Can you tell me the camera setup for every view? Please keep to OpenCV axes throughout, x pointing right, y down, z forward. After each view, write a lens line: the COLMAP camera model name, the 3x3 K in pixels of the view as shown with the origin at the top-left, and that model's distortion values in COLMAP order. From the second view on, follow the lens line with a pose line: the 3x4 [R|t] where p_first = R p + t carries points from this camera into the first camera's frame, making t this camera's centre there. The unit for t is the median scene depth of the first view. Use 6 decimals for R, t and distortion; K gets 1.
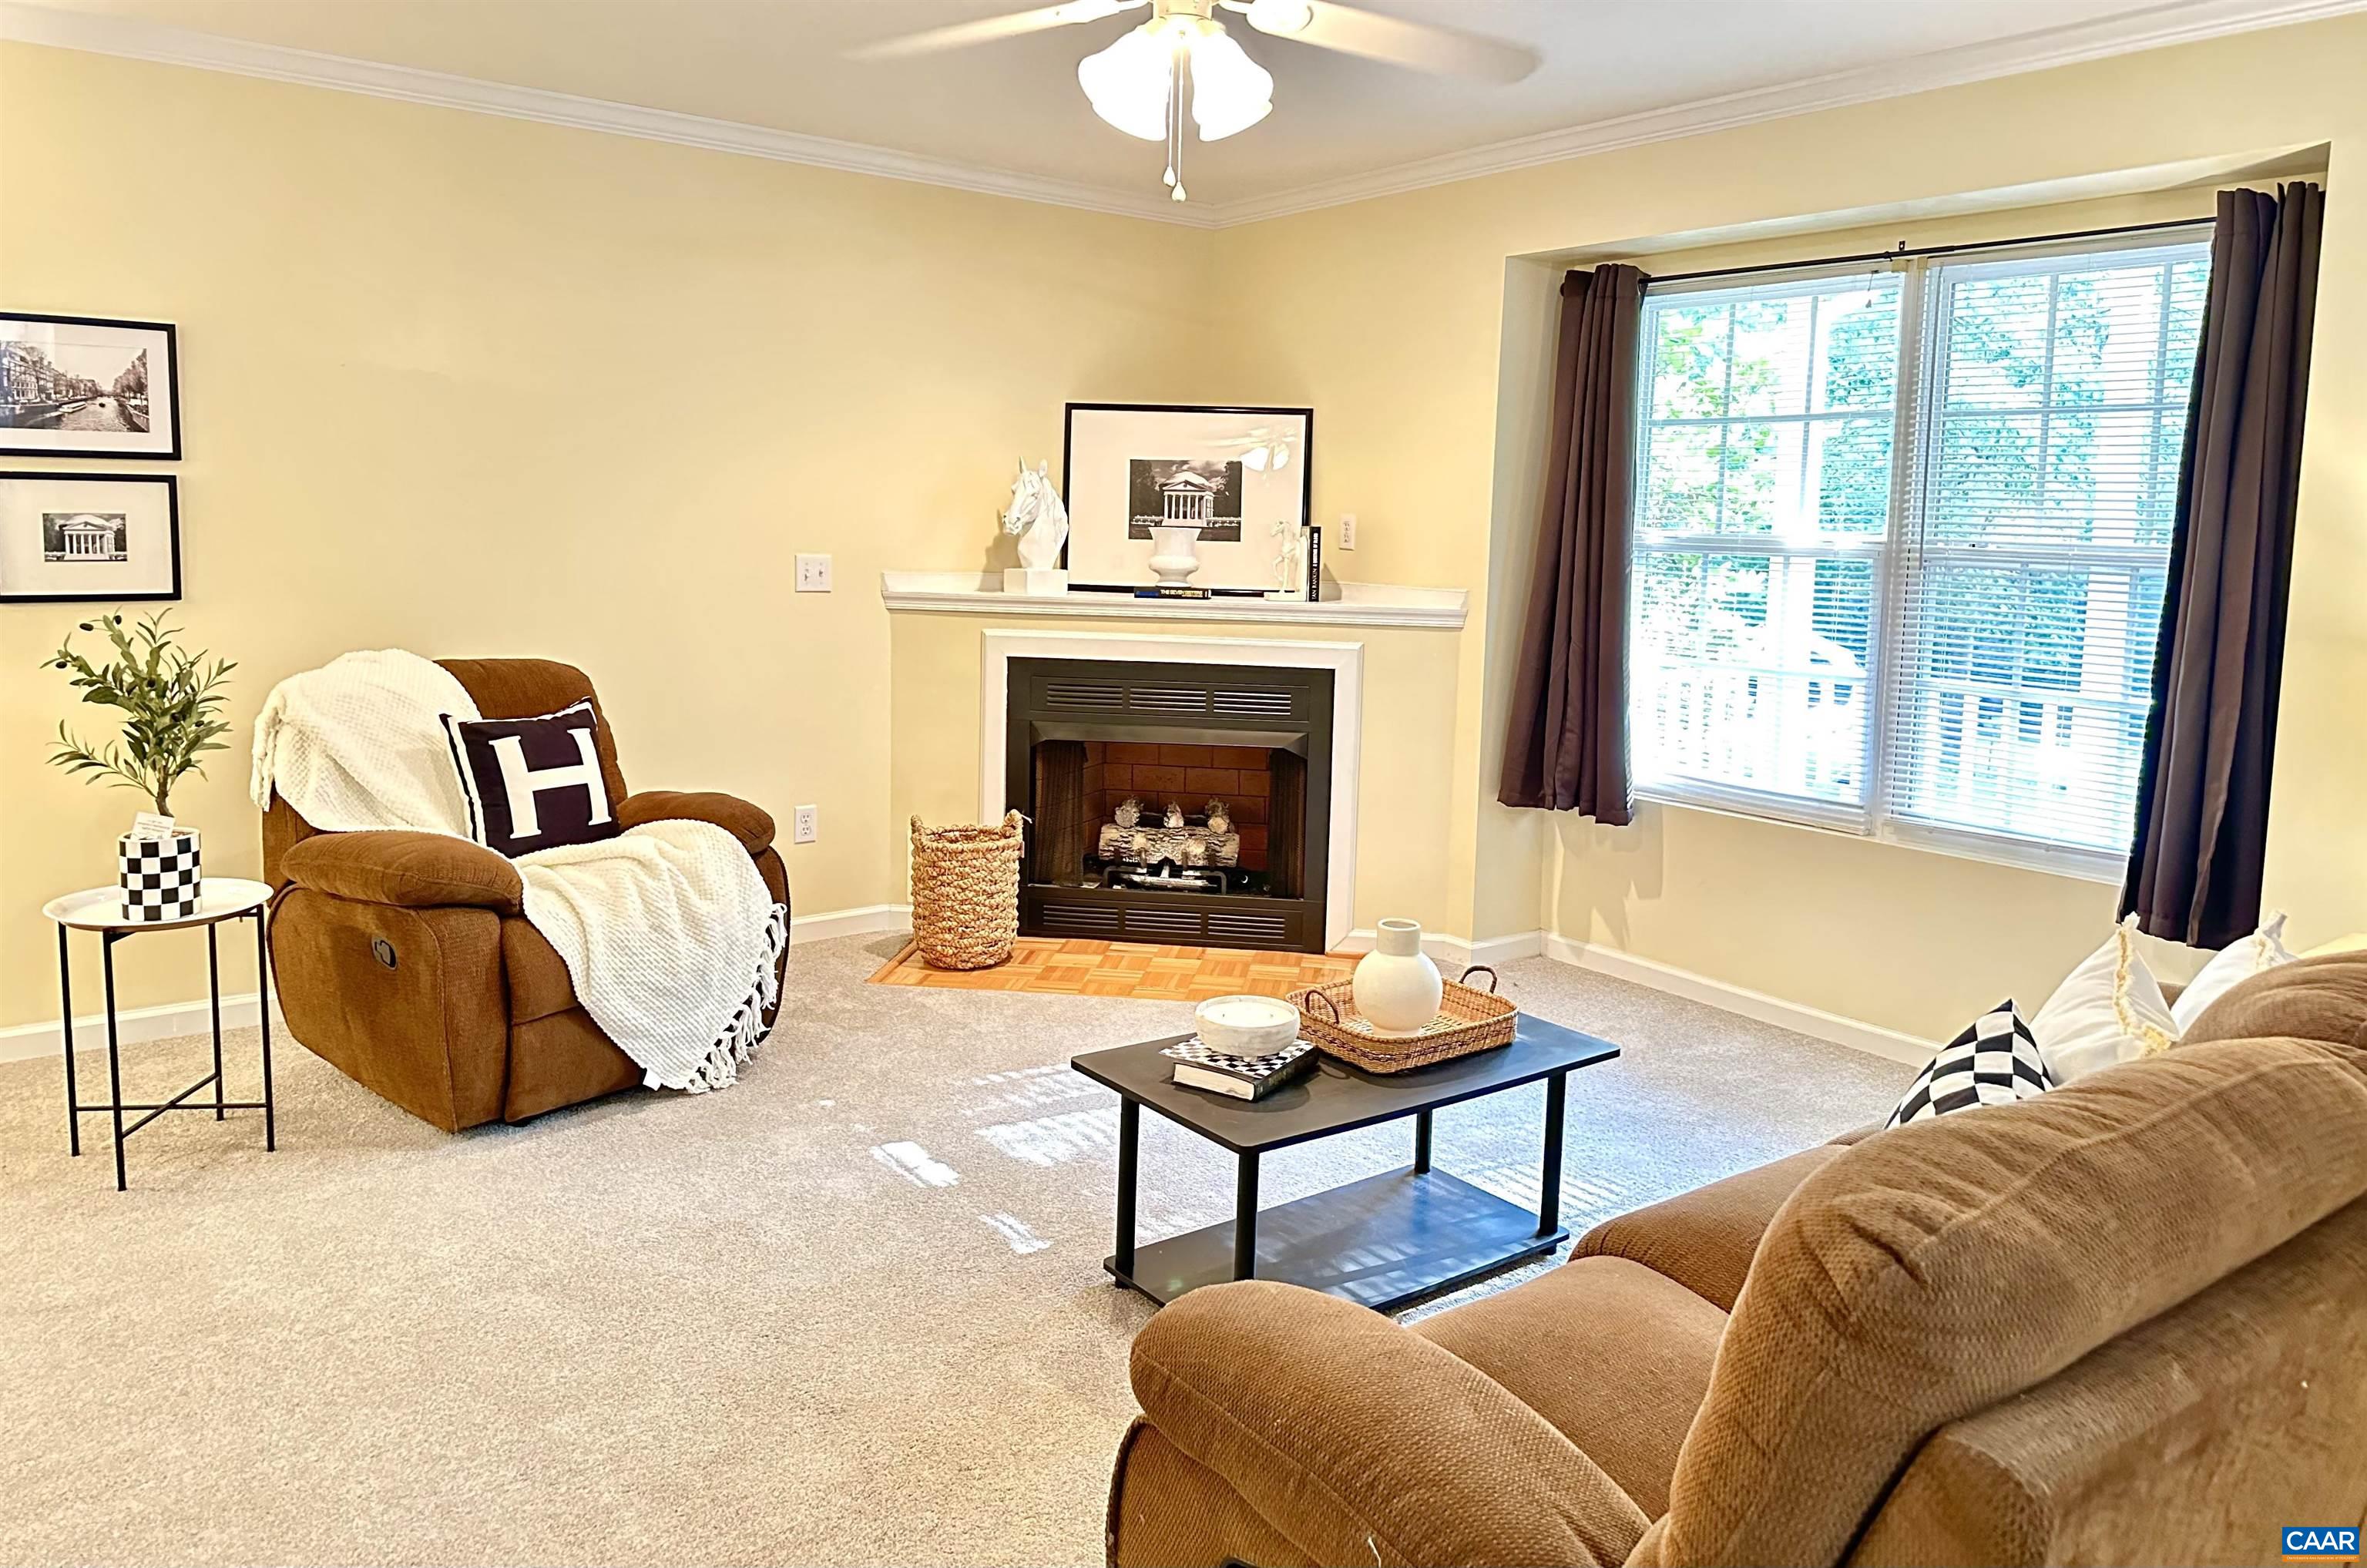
lens RADIAL K [[1595.2, 0, 1223.2], [0, 1595.2, 684.0], [0, 0, 1]] dist [0.028104, -0.051824]
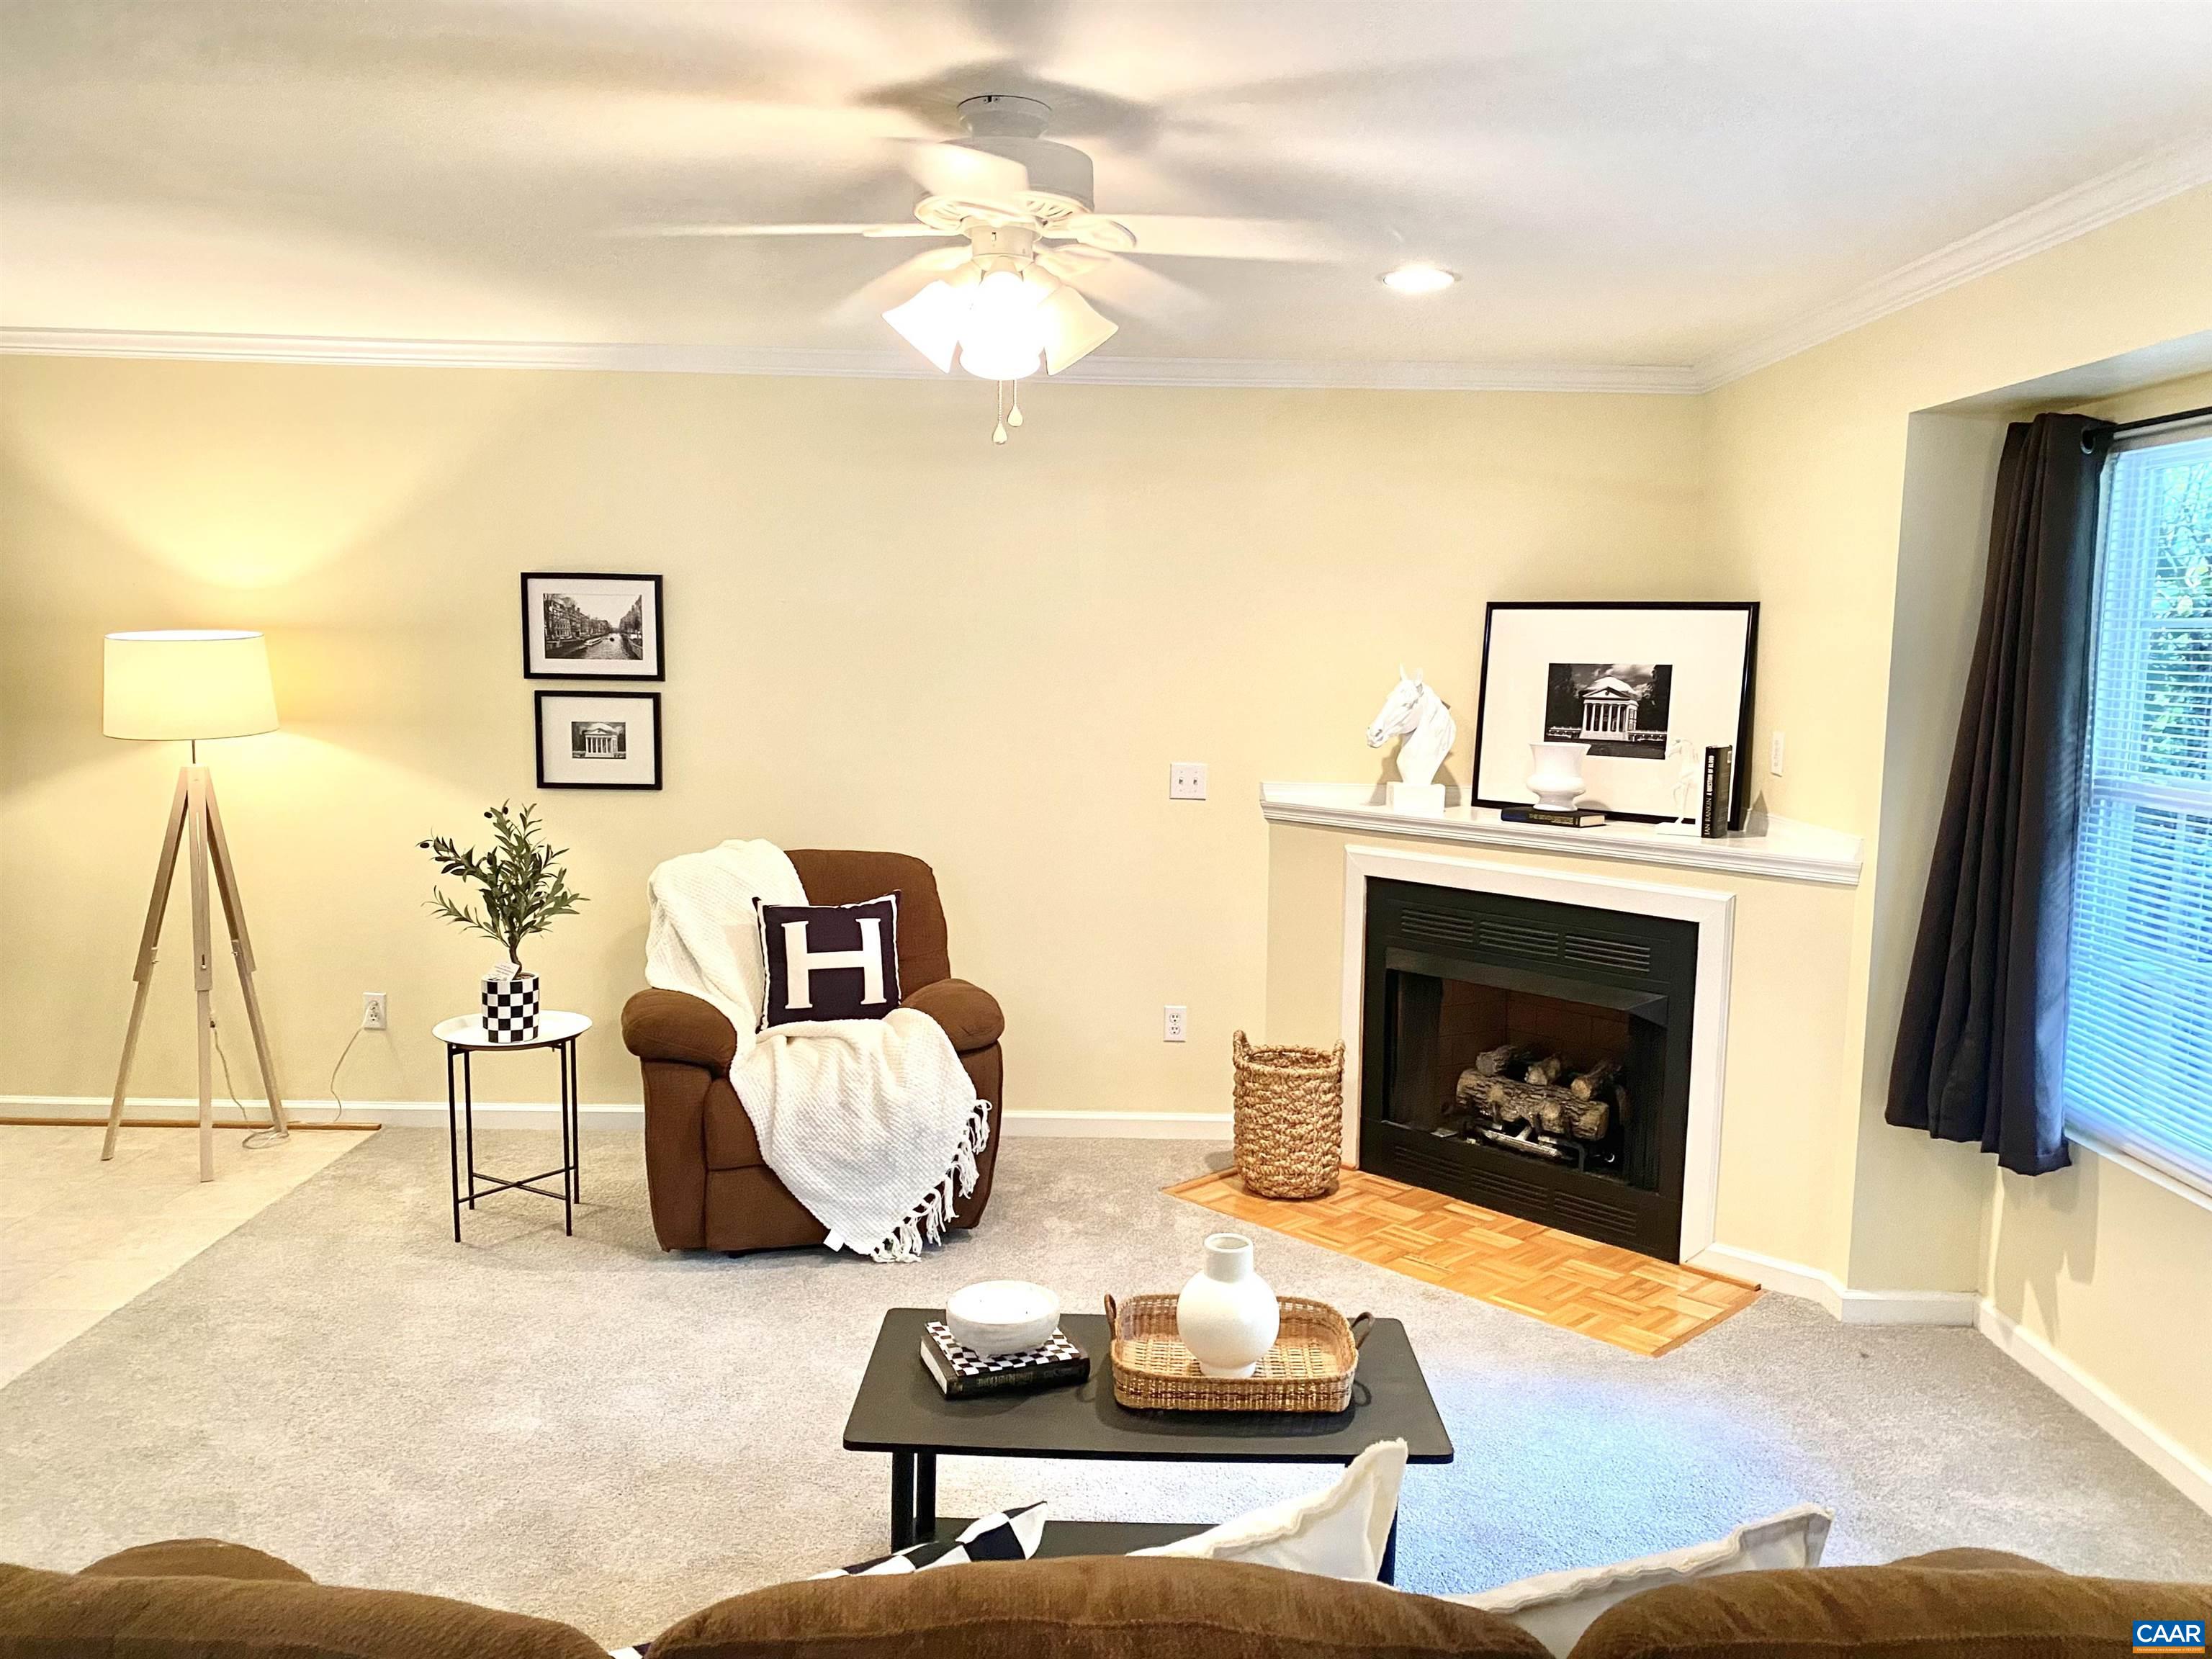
lens RADIAL K [[1621.9, 0, 1106.0], [0, 1621.9, 829.5], [0, 0, 1]] dist [0.105905, -0.256907]
pose [[0.792193, 0.057057, -0.607598, 0.434491], [-0.065764, 0.997803, 0.007956, -0.056009], [0.606717, 0.033656, 0.794205, 0.185717]]
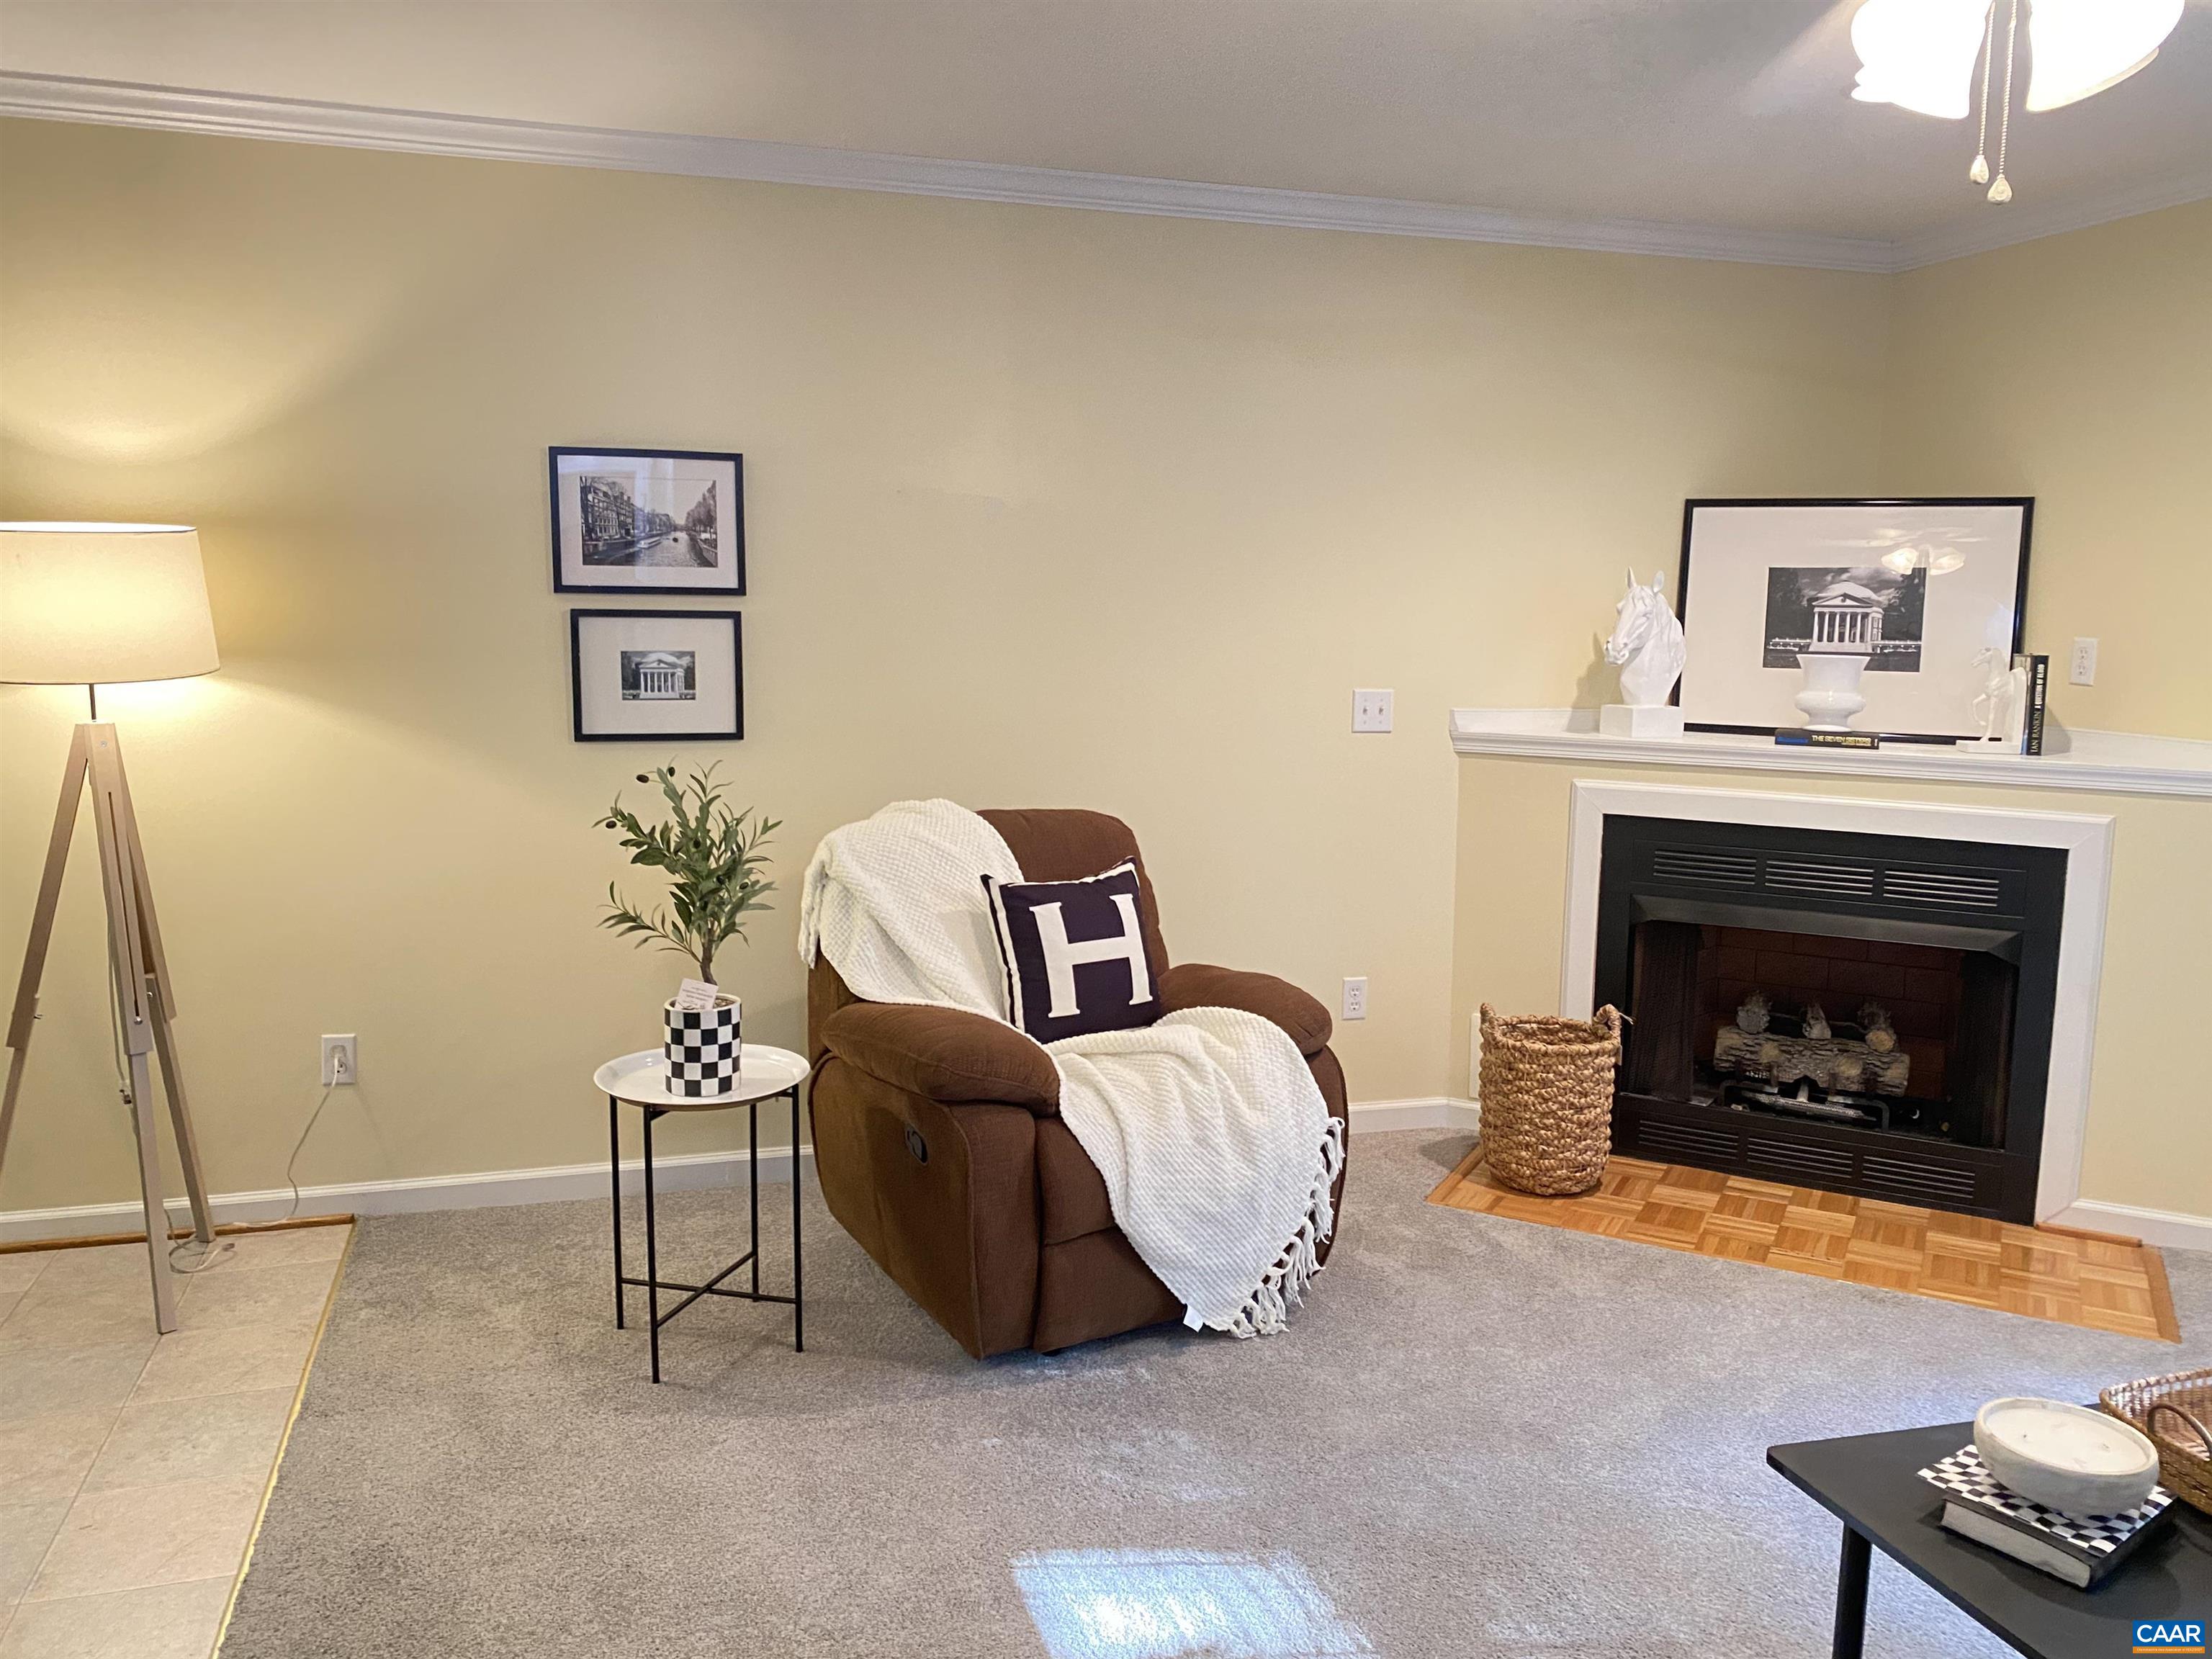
lens RADIAL K [[1621.9, 0, 1106.0], [0, 1621.9, 829.5], [0, 0, 1]] dist [0.105905, -0.256907]
pose [[0.927248, 0.036806, -0.372635, -0.079265], [-0.029526, 0.999246, 0.025226, -0.030487], [0.373283, -0.012389, 0.927635, 0.168433]]
